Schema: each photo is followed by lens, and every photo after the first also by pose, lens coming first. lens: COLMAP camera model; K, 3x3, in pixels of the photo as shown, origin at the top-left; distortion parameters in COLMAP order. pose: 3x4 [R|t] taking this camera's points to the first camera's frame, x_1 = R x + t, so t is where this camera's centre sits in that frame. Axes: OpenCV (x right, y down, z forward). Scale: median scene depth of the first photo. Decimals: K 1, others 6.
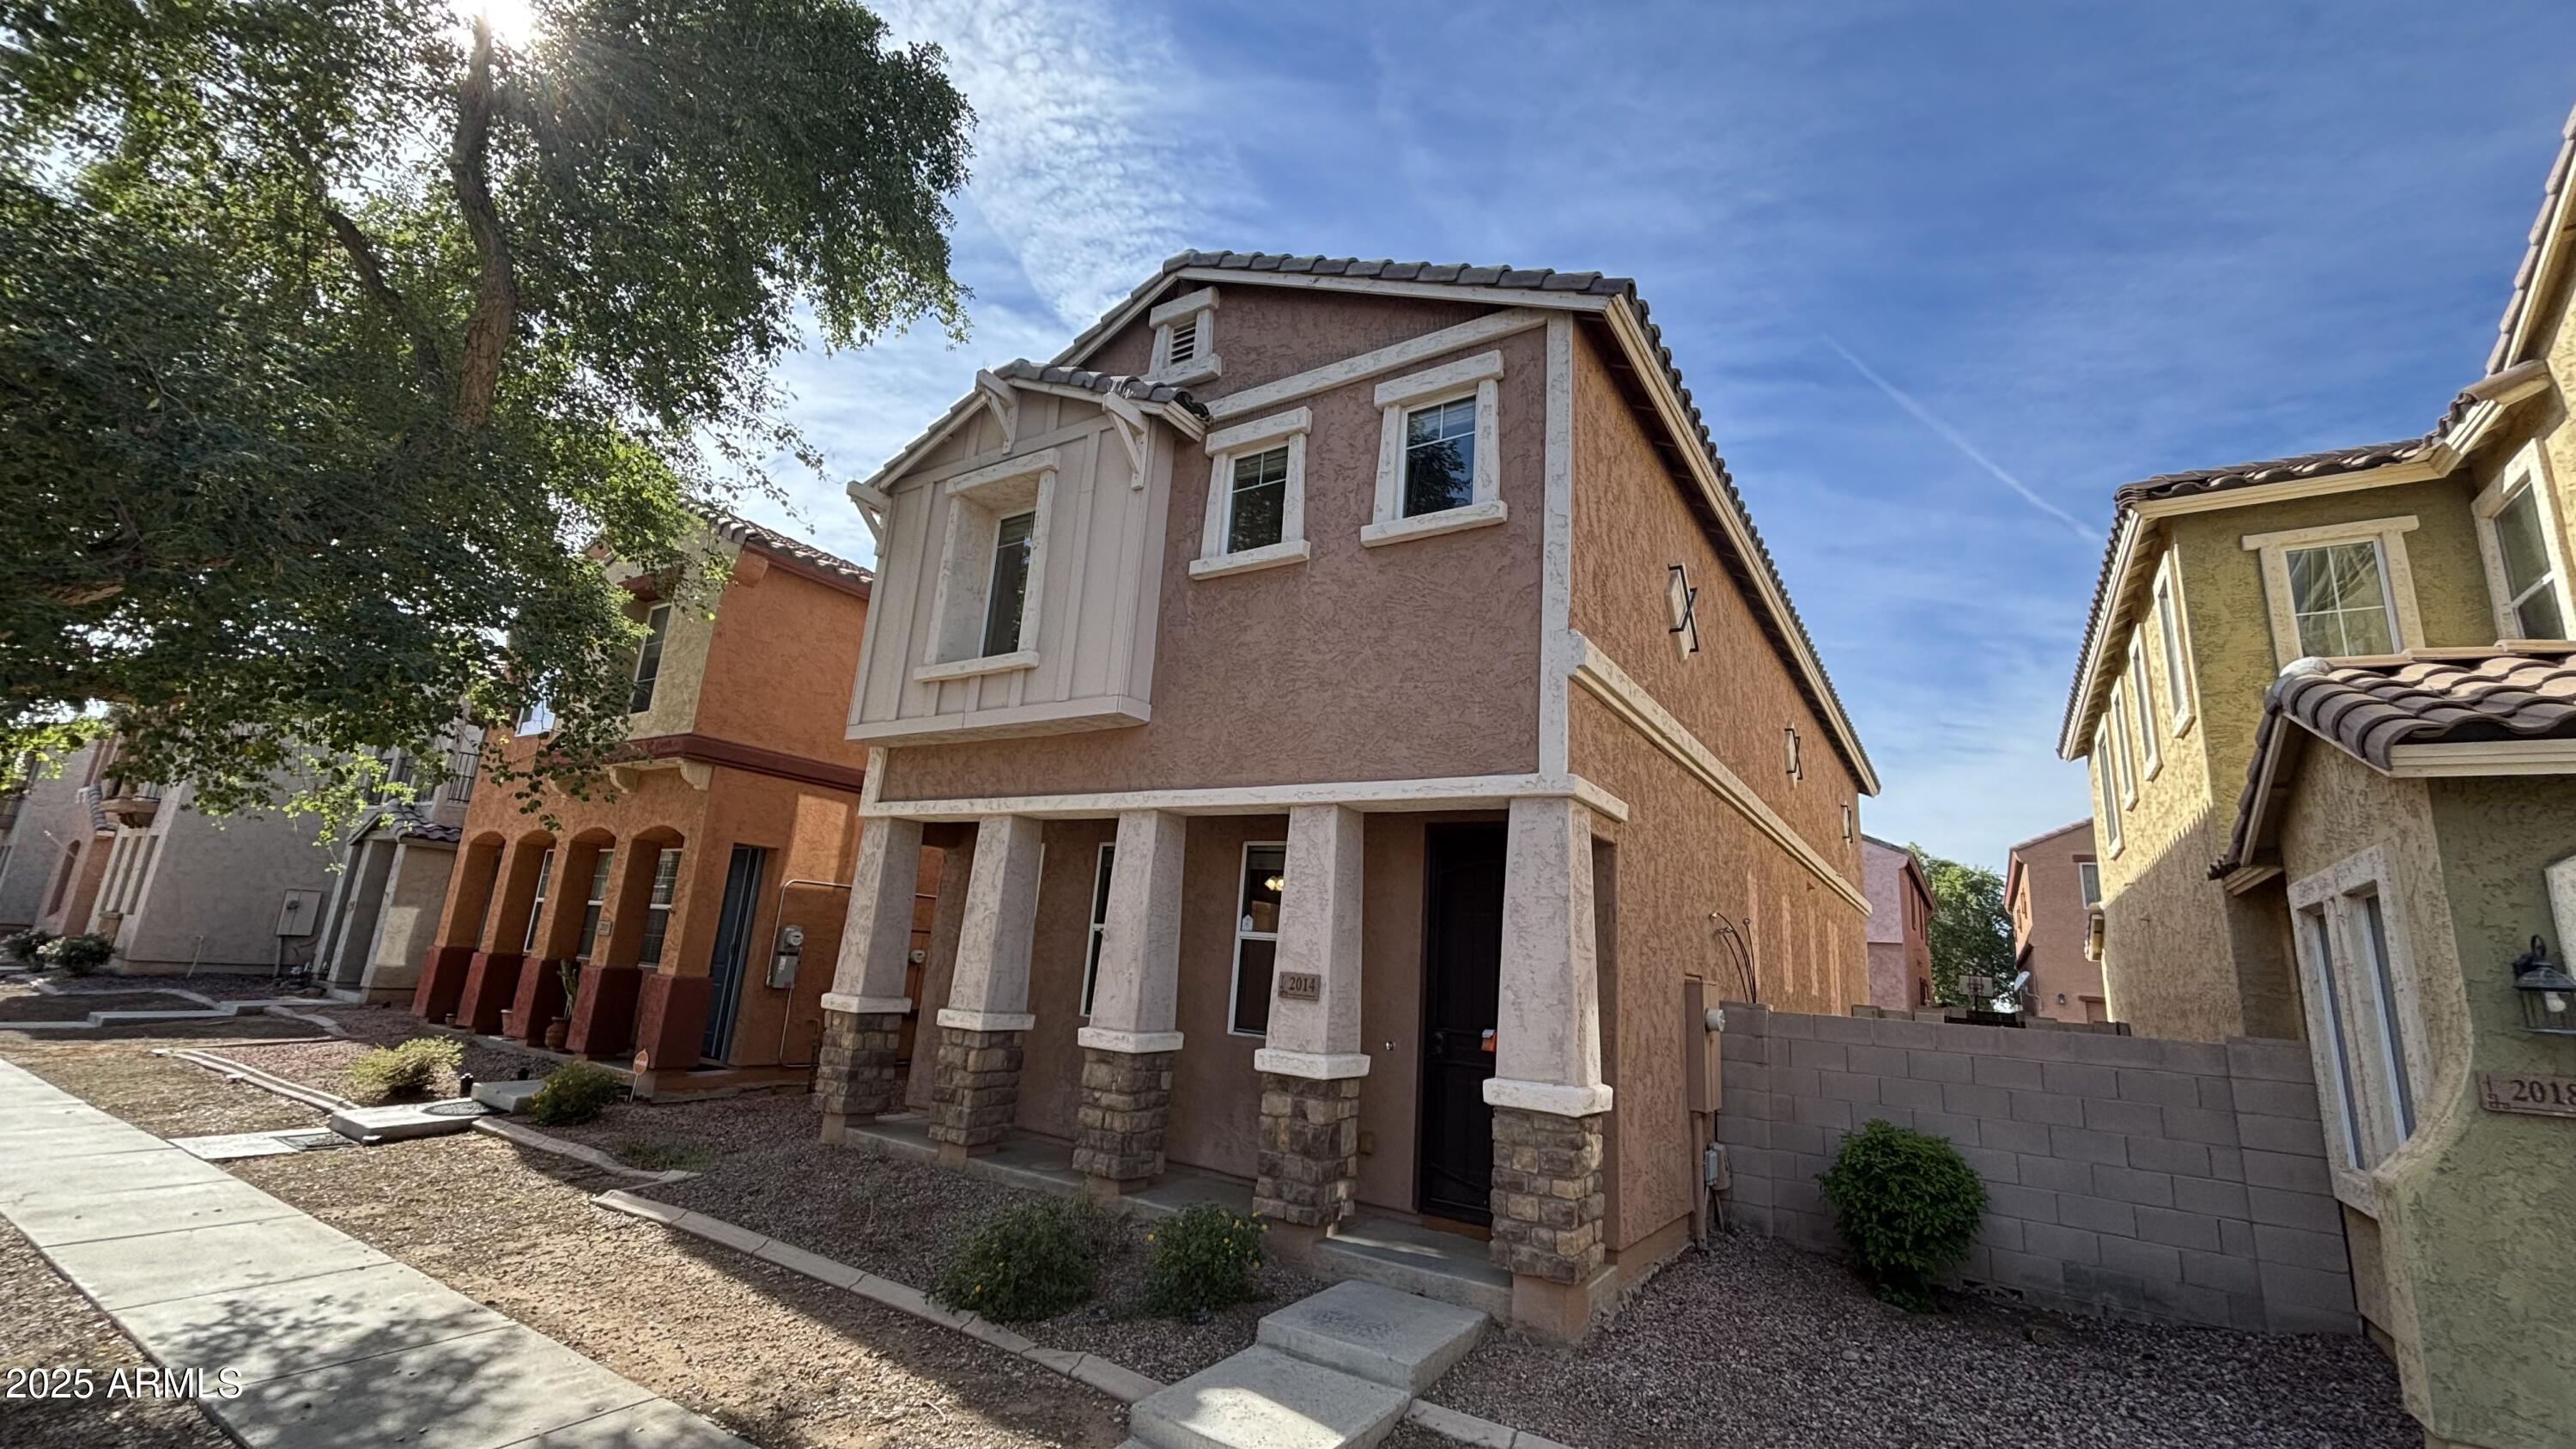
lens RADIAL K [[1030.6, 0, 1288.0], [0, 1030.6, 724.5], [0, 0, 1]] dist [0.002704, 0.000253]
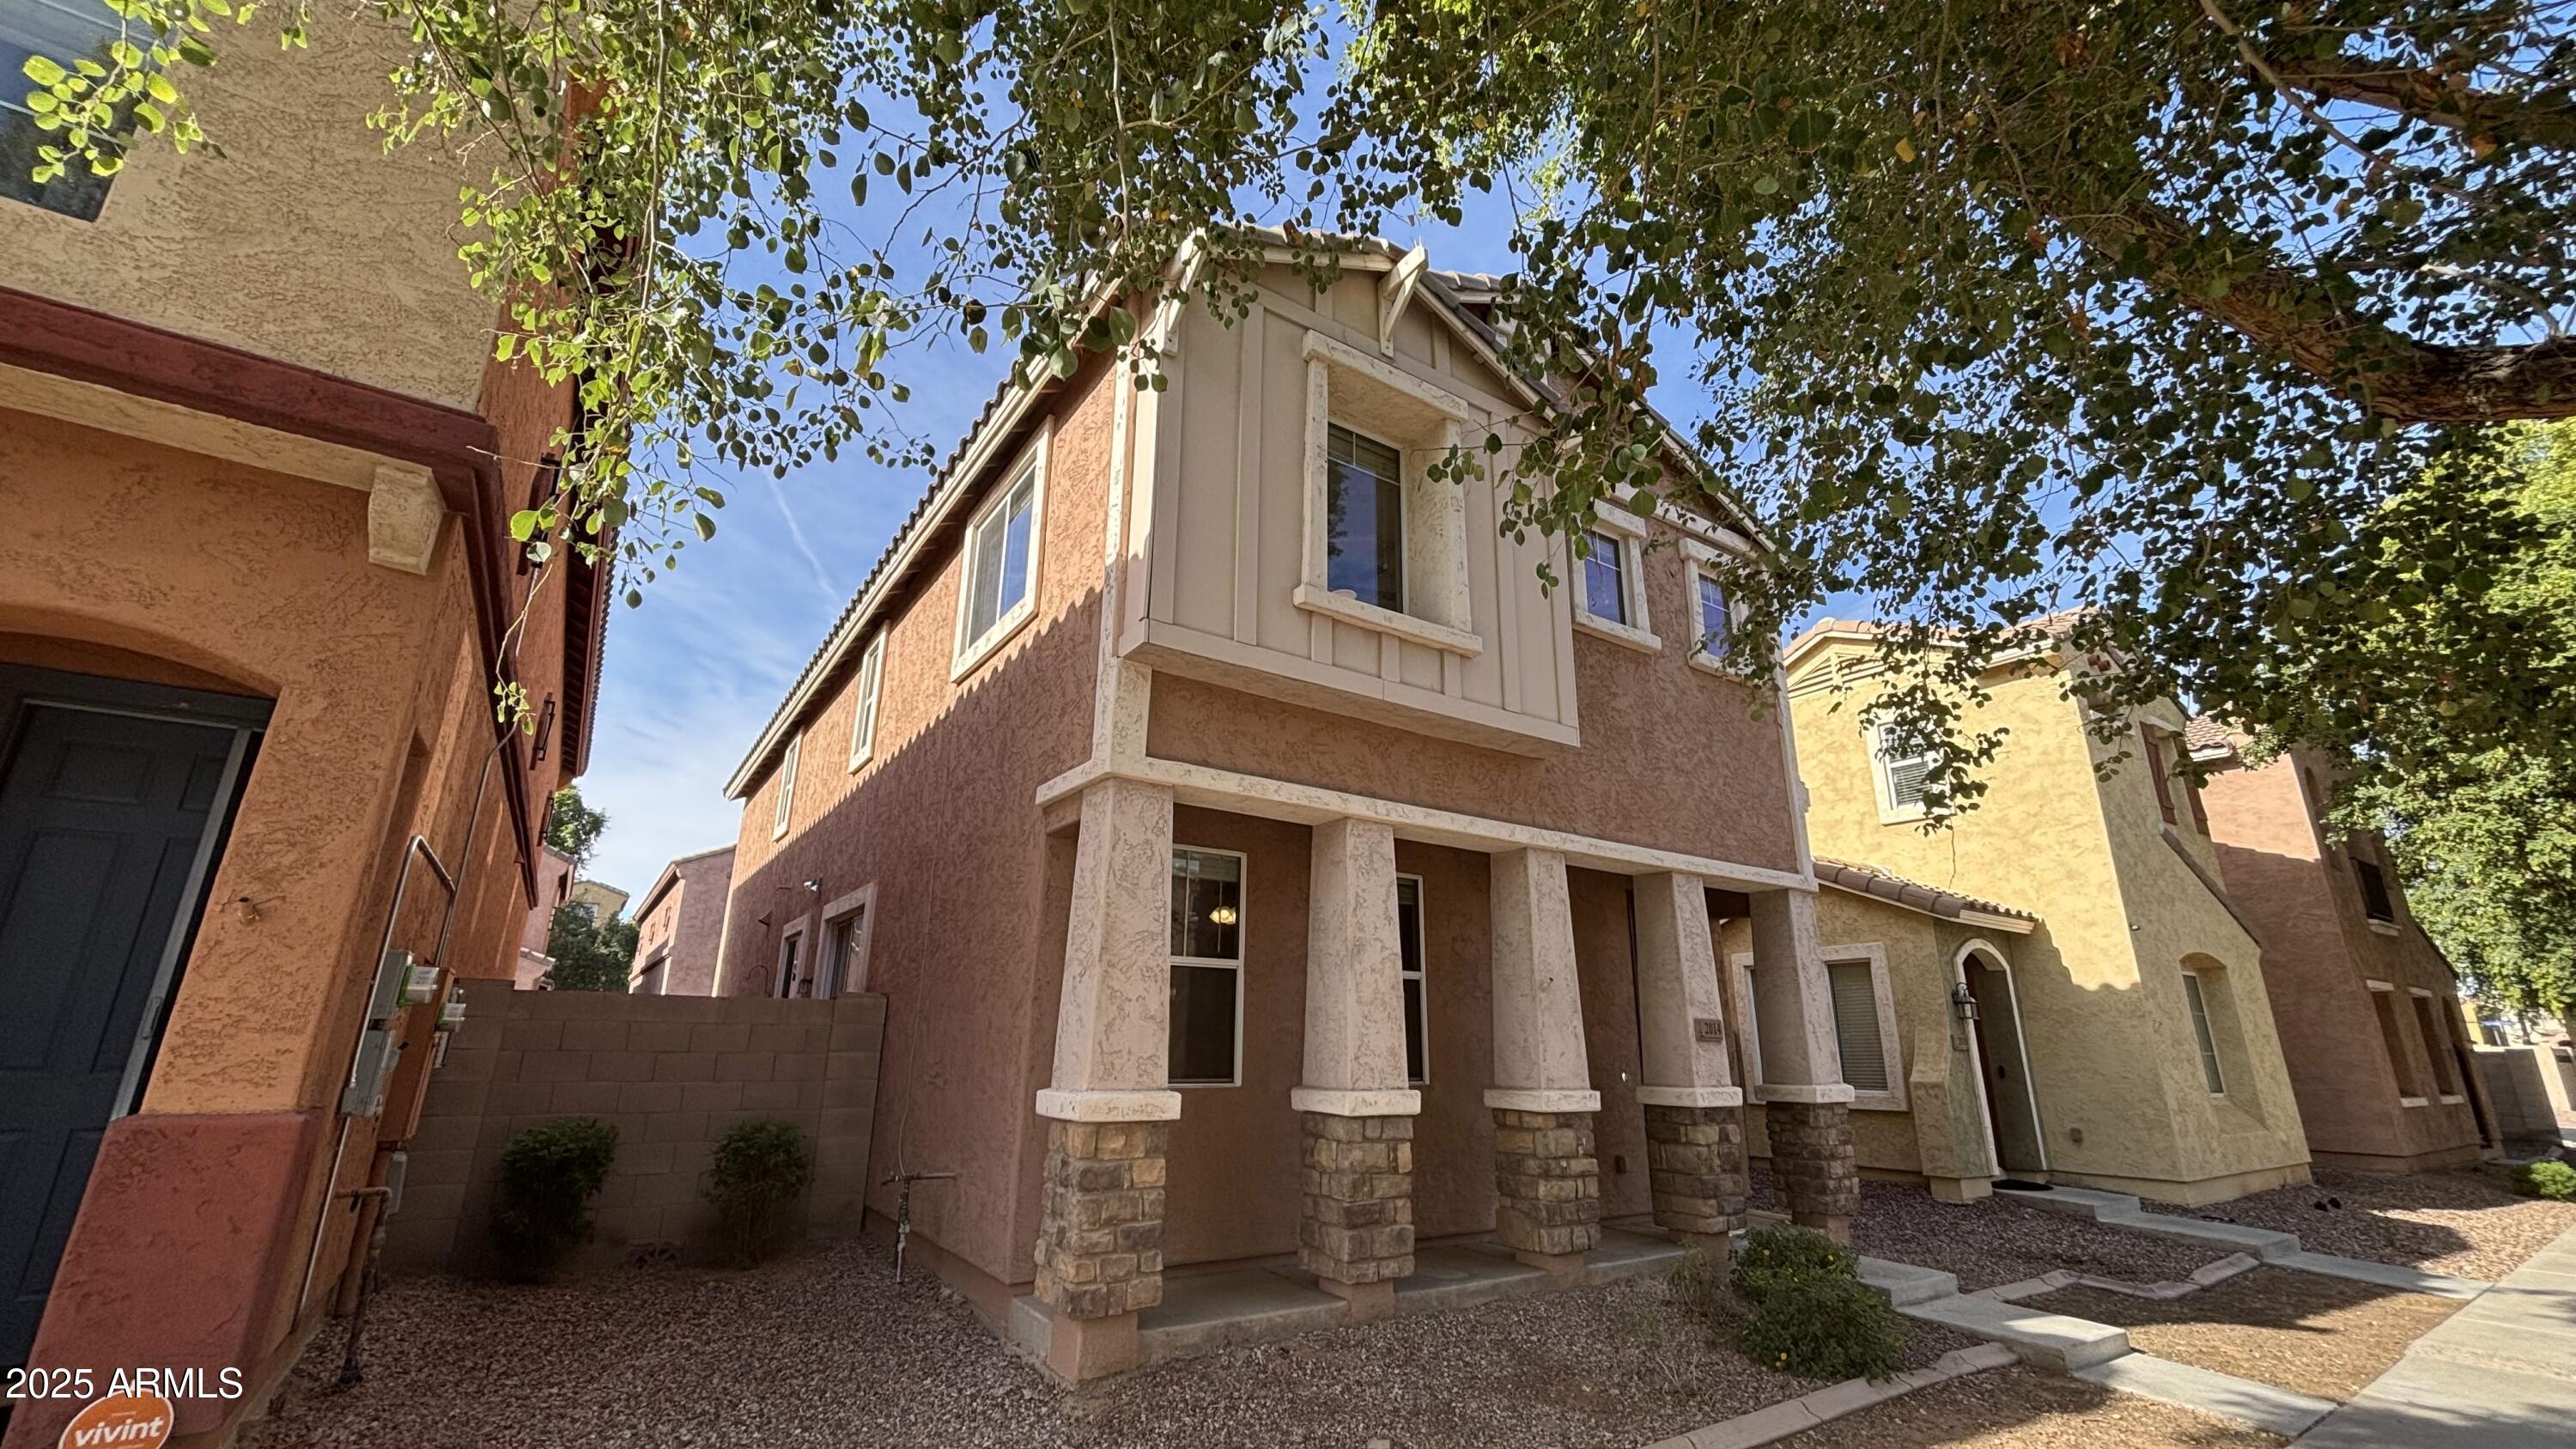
lens RADIAL K [[1042.1, 0, 1288.0], [0, 1042.1, 724.5], [0, 0, 1]] dist [-0.014268, 0.009390]
pose [[0.383048, 0.209514, 0.899654, -1.117780], [-0.200462, 0.969582, -0.140448, 0.153678], [-0.901715, -0.126548, 0.413396, 0.843394]]
